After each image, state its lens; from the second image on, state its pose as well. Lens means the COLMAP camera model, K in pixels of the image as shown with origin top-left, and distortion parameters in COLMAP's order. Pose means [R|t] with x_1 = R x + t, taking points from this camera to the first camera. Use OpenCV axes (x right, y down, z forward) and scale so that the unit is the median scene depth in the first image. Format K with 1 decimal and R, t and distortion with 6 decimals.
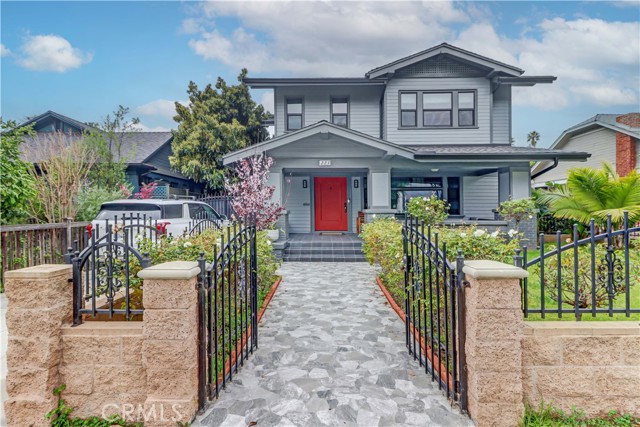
lens RADIAL K [[302.9, 0, 316.0], [0, 302.9, 213.0], [0, 0, 1]] dist [0.004412, 0.000799]
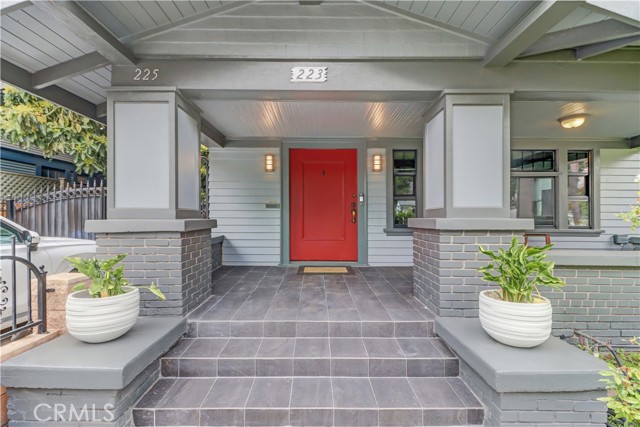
lens RADIAL K [[302.9, 0, 320.7], [0, 302.9, 217.5], [0, 0, 1]] dist [0.004412, 0.000799]
pose [[0.998692, 0.005235, 0.050870, 0.022979], [-0.005058, 0.999981, -0.003600, -0.008649], [-0.050888, 0.003338, 0.998699, 0.568695]]
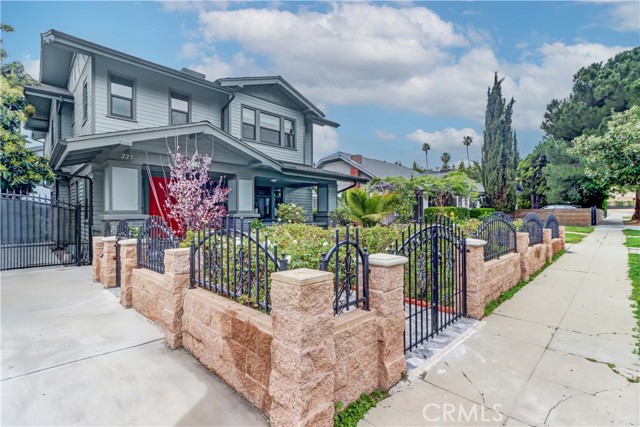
lens RADIAL K [[302.9, 0, 315.0], [0, 302.9, 213.3], [0, 0, 1]] dist [0.004412, 0.000799]
pose [[0.693281, 0.004165, 0.720655, -0.328591], [0.002746, 0.999961, -0.008421, -0.003540], [-0.720662, 0.007817, 0.693243, 0.061323]]
